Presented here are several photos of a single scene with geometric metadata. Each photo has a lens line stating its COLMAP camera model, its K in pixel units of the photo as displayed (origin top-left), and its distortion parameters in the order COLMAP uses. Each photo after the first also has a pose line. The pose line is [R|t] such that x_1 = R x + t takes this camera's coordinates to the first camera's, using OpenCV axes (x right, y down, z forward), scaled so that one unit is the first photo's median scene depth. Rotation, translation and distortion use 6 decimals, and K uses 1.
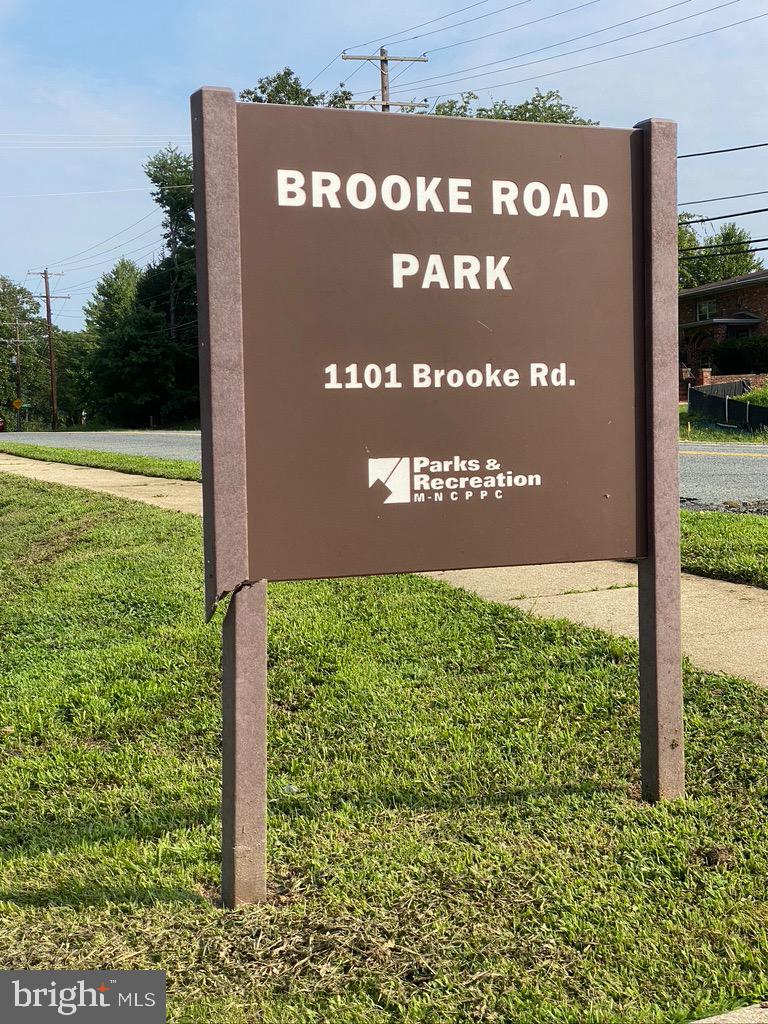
lens RADIAL K [[1631.4, 0, 369.9], [0, 1631.4, 543.4], [0, 0, 1]] dist [0.094473, 0.000000]
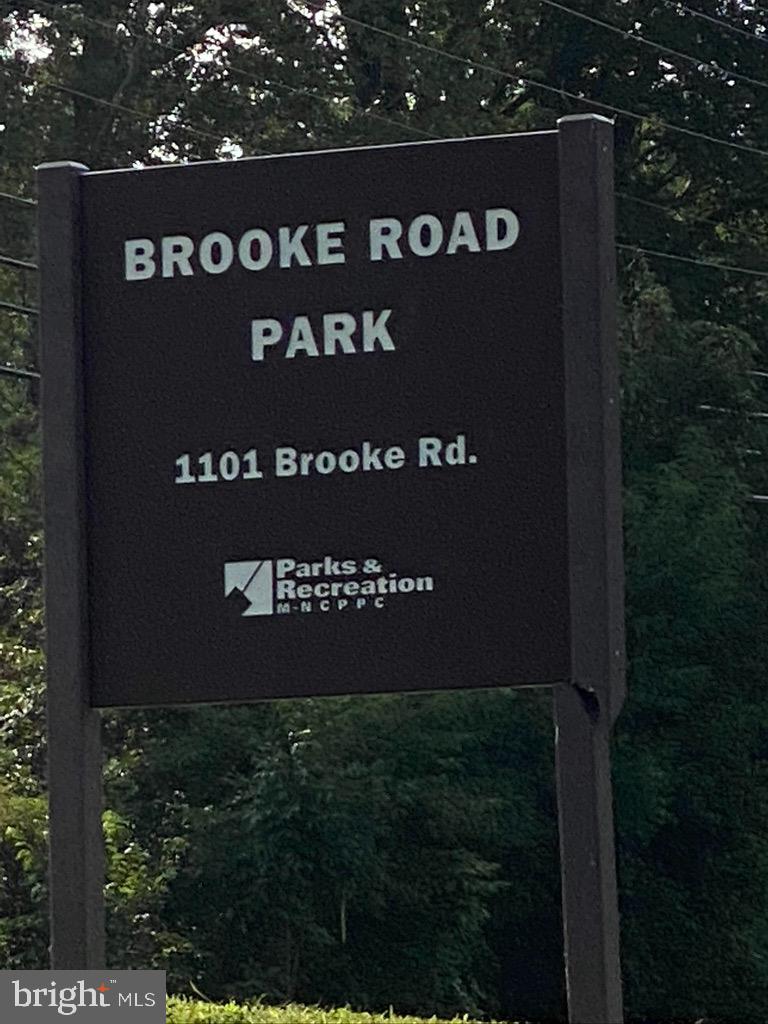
lens RADIAL K [[7239.2, 0, 383.5], [0, 7239.2, 515.3], [0, 0, 1]] dist [2.373059, 0.000000]
pose [[0.599313, -0.063013, -0.798031, 2.894035], [-0.055938, 0.991164, -0.120272, 0.351621], [0.798558, 0.116720, 0.590492, -1.092406]]
